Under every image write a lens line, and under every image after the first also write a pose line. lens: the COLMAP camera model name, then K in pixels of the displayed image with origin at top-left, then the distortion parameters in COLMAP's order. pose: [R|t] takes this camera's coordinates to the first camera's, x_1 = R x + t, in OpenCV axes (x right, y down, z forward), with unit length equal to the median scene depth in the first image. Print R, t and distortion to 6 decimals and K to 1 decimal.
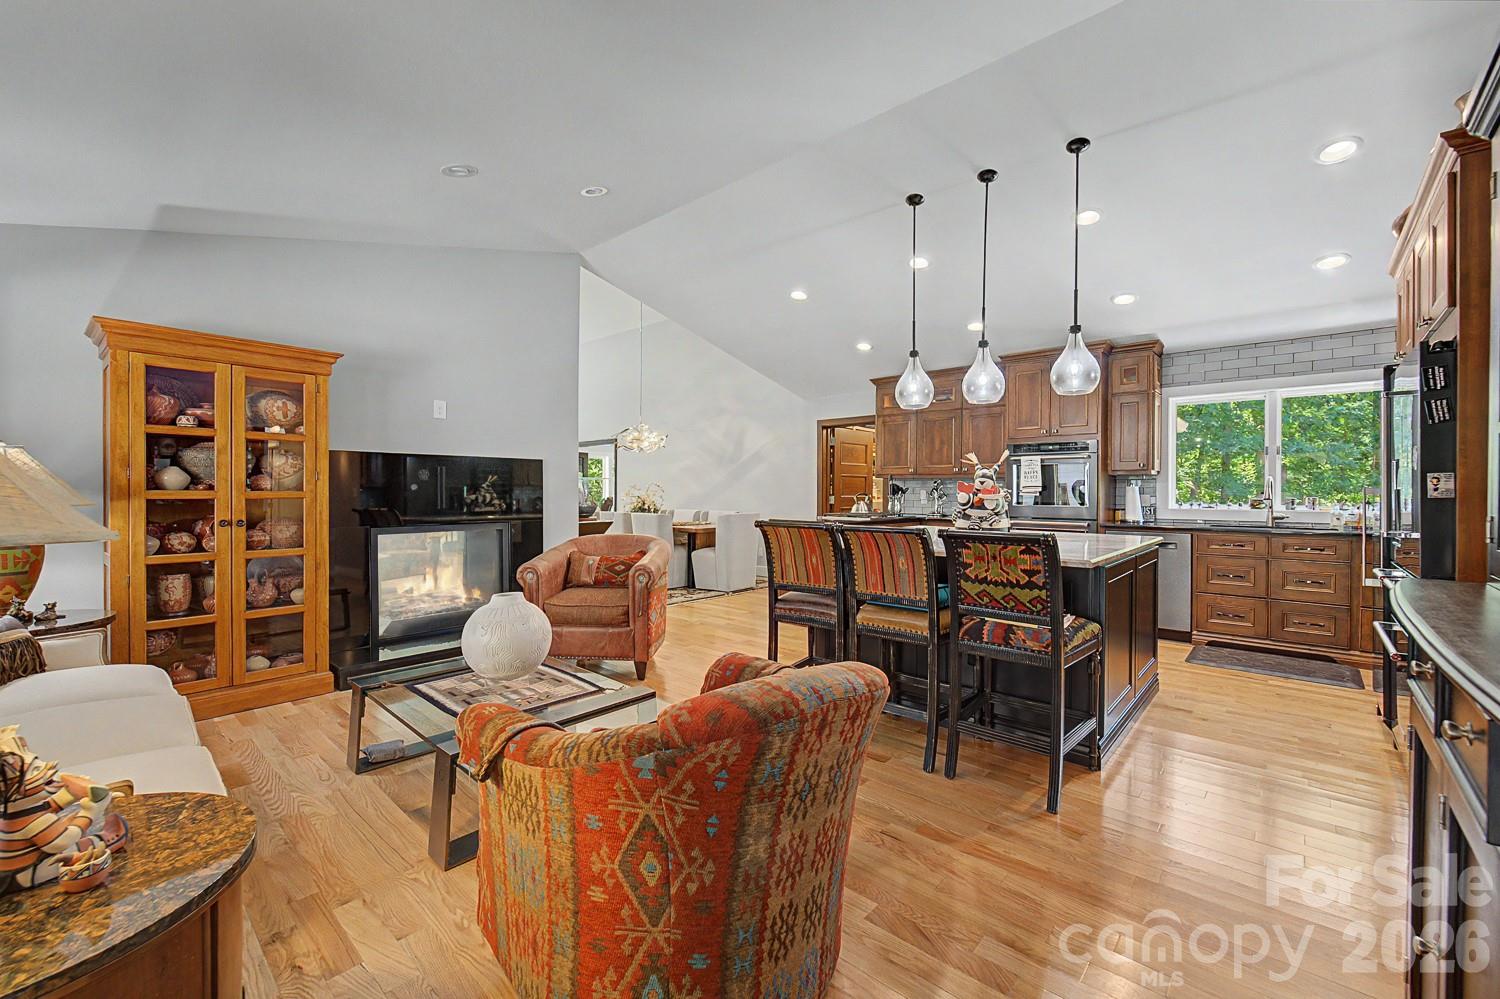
lens RADIAL K [[604.5, 0, 750.1], [0, 604.5, 497.1], [0, 0, 1]] dist [-0.002932, -0.000038]
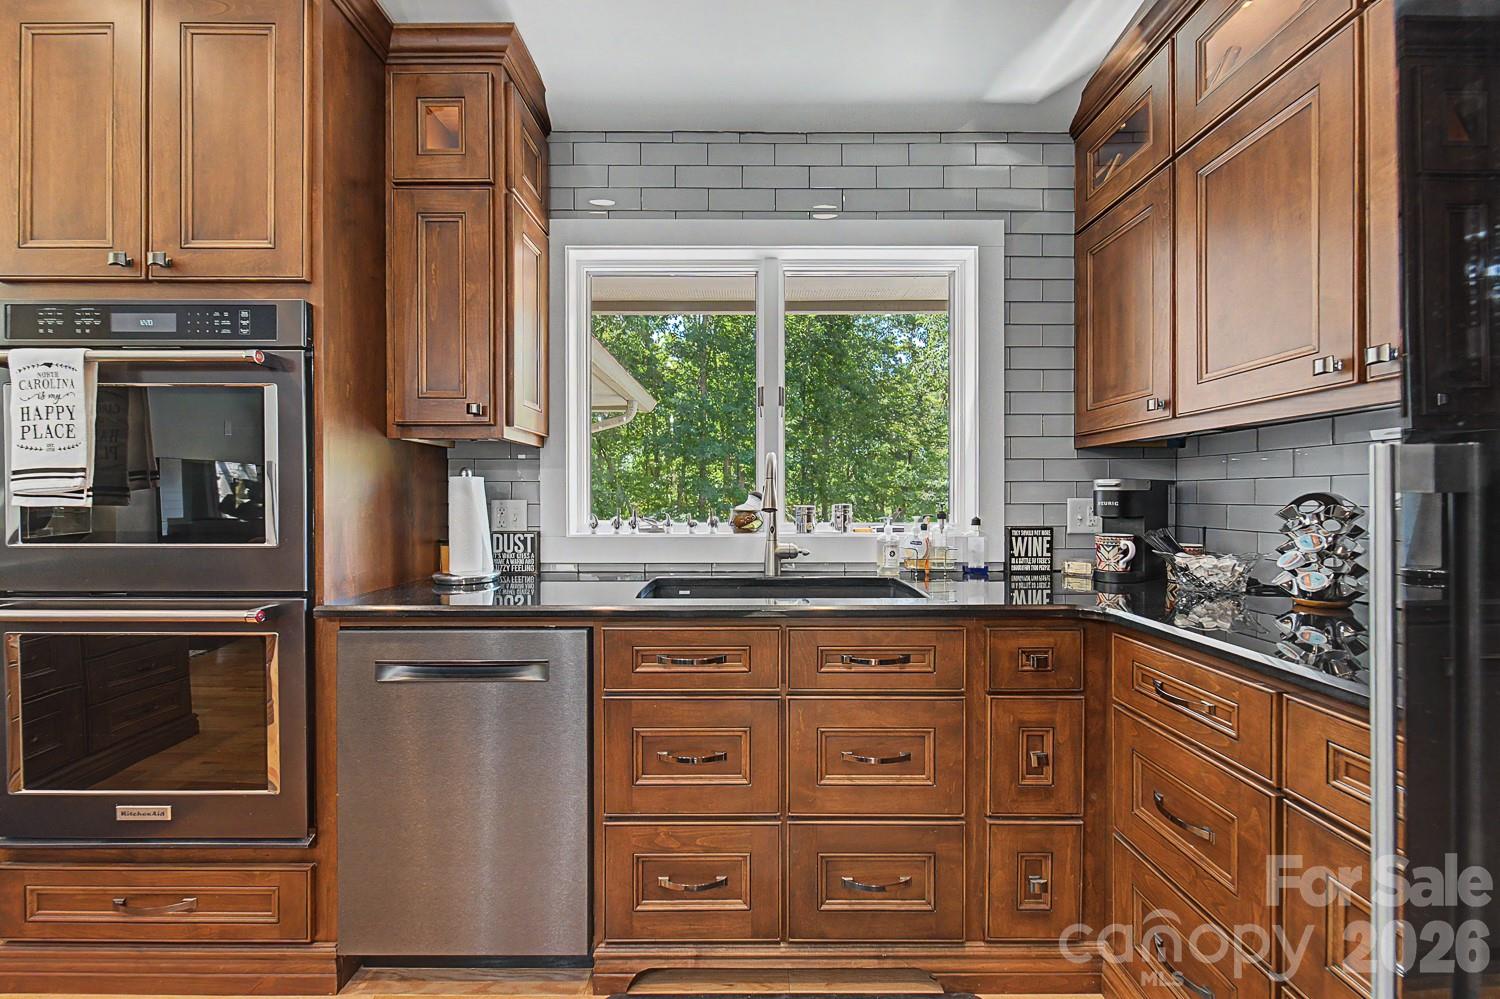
lens RADIAL K [[604.5, 0, 743.6], [0, 604.5, 499.0], [0, 0, 1]] dist [-0.002932, -0.000038]
pose [[0.744837, -0.005607, 0.667223, 0.587622], [0.009711, 0.999950, -0.002438, -0.003148], [-0.667176, 0.008296, 0.744854, 0.722858]]
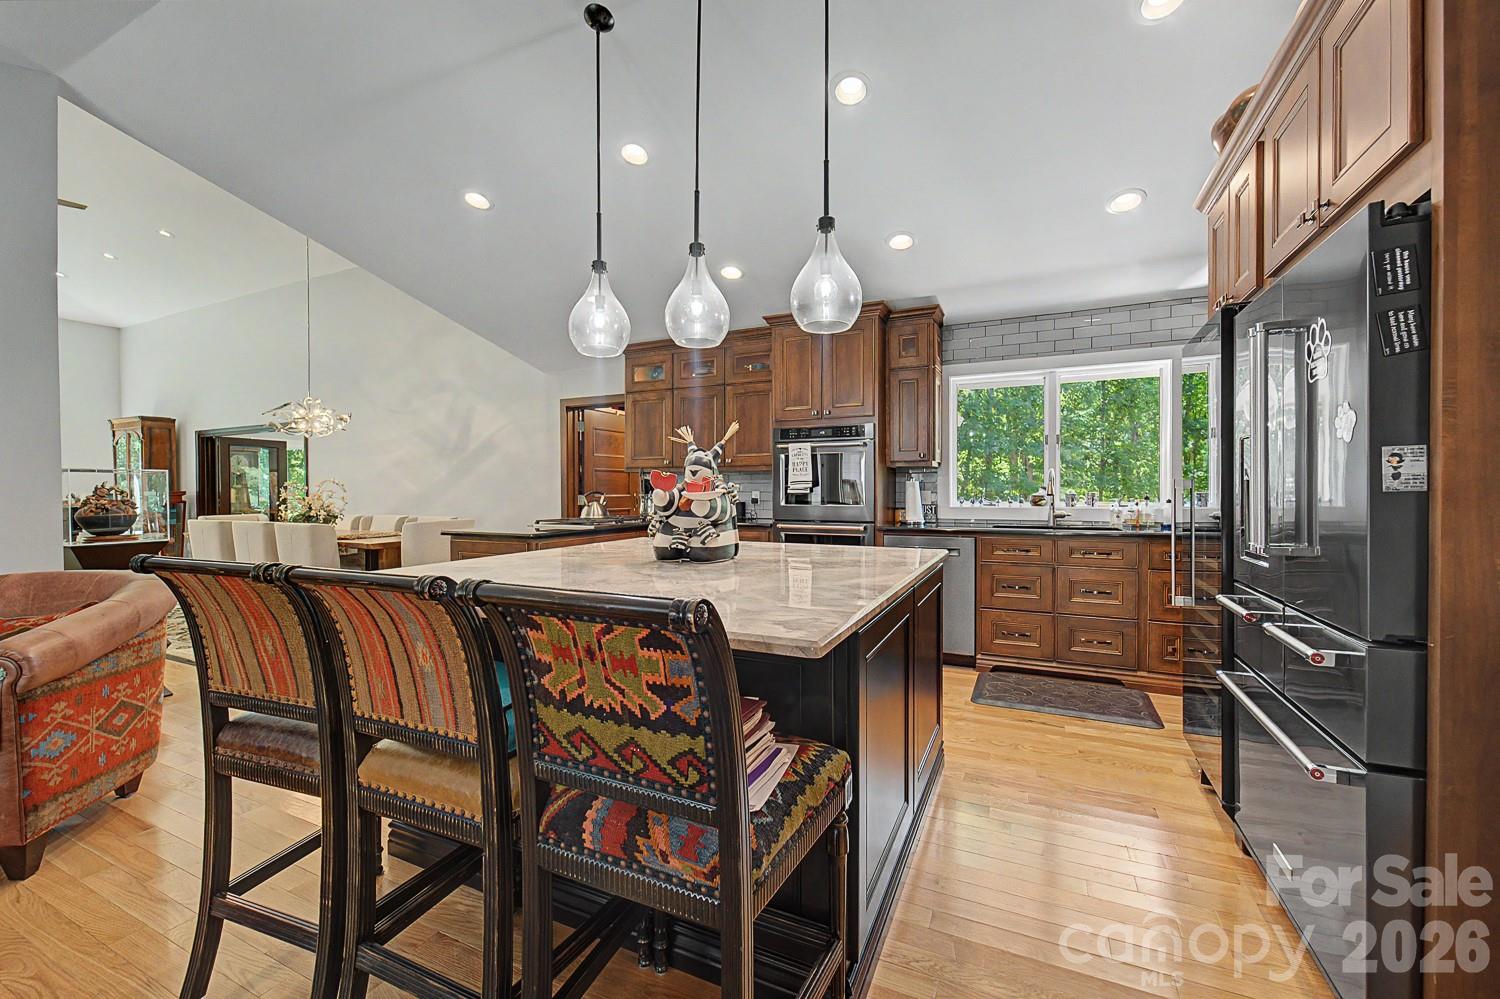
lens RADIAL K [[604.5, 0, 745.5], [0, 604.5, 500.5], [0, 0, 1]] dist [-0.002932, -0.000038]
pose [[0.958367, -0.011432, 0.285312, 0.193507], [0.009273, 0.999917, 0.008918, -0.000435], [-0.285390, -0.005901, 0.958393, 0.296367]]
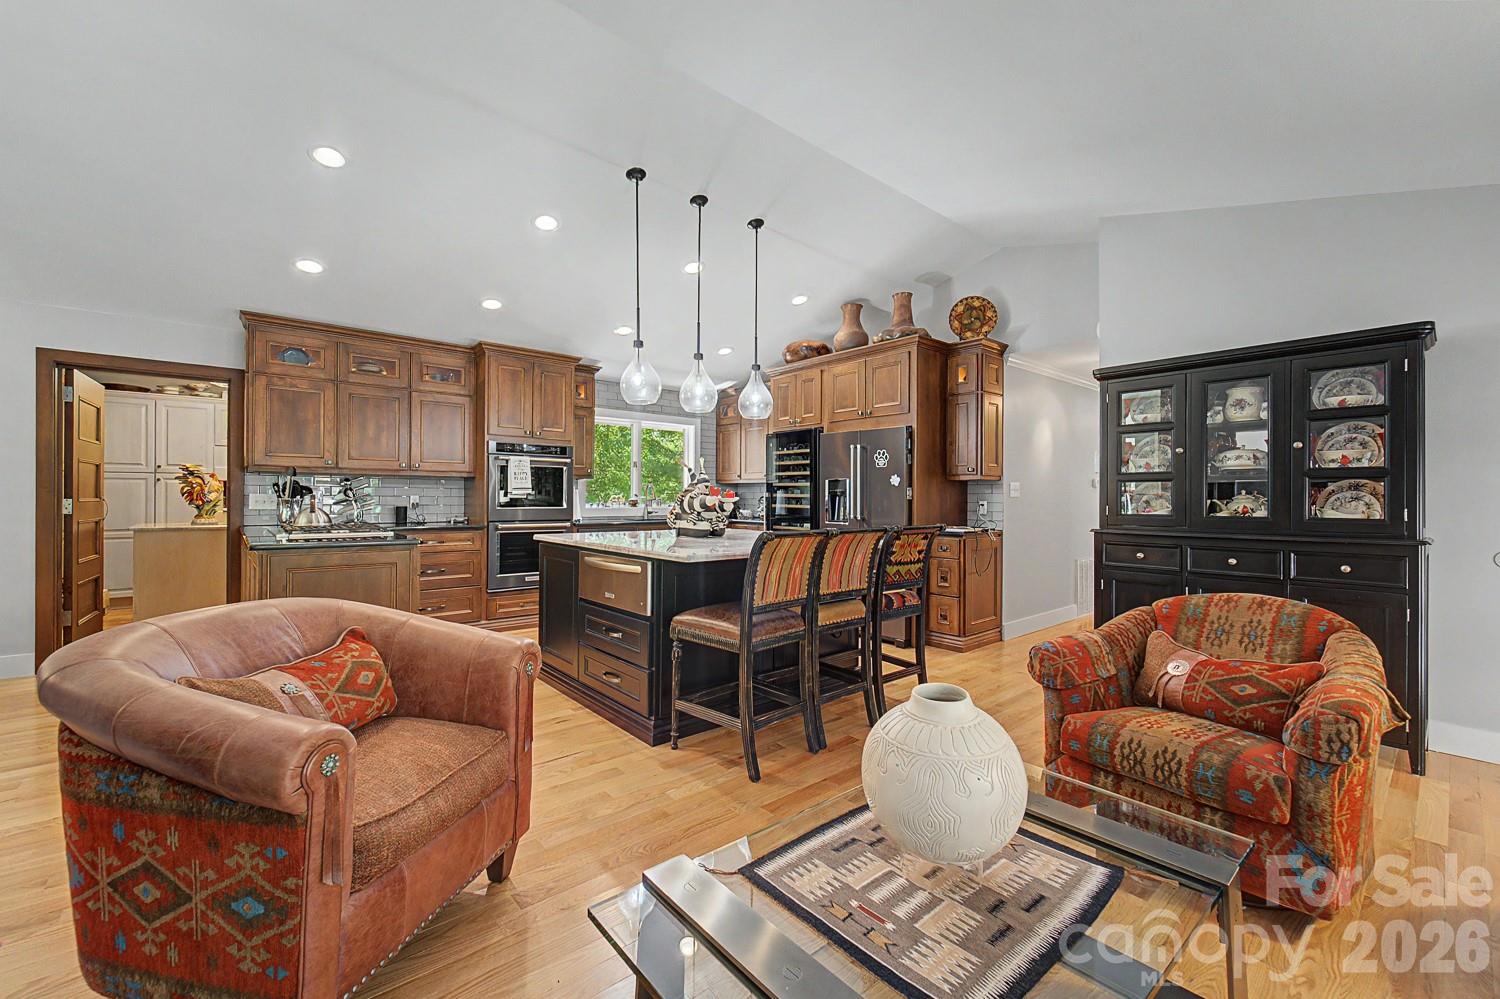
lens RADIAL K [[604.5, 0, 754.0], [0, 604.5, 502.5], [0, 0, 1]] dist [-0.002932, -0.000038]
pose [[0.130429, -0.014683, 0.991349, -0.504216], [0.003713, 0.999891, 0.014321, -0.008688], [-0.991451, 0.001813, 0.130469, 0.581929]]
